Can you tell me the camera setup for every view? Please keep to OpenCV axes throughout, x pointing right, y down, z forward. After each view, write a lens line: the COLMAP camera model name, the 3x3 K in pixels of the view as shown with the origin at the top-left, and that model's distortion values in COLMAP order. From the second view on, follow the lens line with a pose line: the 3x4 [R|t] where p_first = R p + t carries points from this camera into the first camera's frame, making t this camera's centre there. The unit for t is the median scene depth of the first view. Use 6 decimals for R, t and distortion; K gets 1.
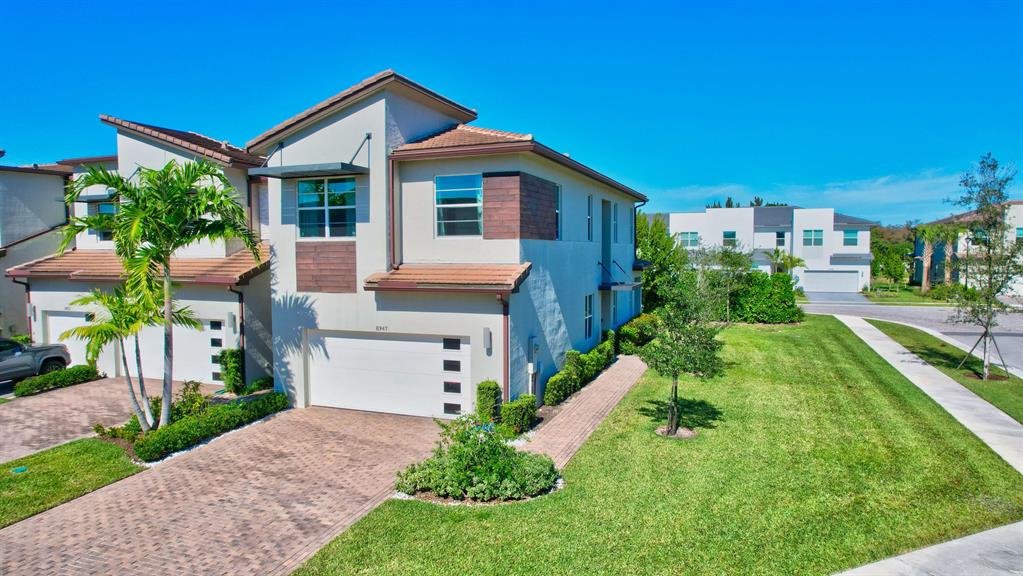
lens RADIAL K [[659.5, 0, 514.2], [0, 659.5, 287.0], [0, 0, 1]] dist [-0.068087, 0.056126]
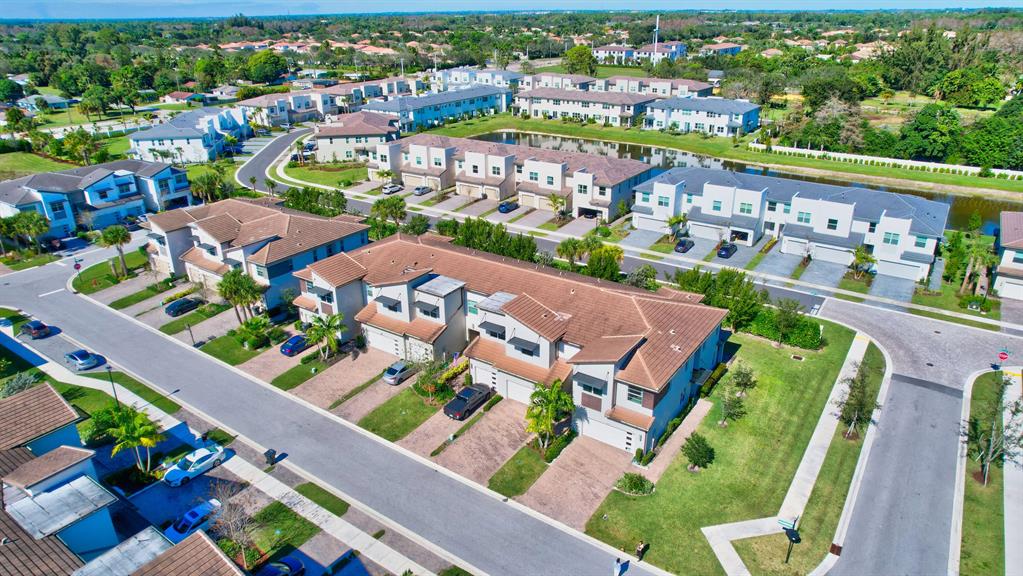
lens RADIAL K [[659.5, 0, 510.1], [0, 659.5, 287.6], [0, 0, 1]] dist [-0.068087, 0.056126]
pose [[0.967644, 0.093554, -0.234336, 0.029249], [-0.008405, 0.940160, 0.340630, -1.677465], [0.252181, -0.327639, 0.910526, -1.875892]]
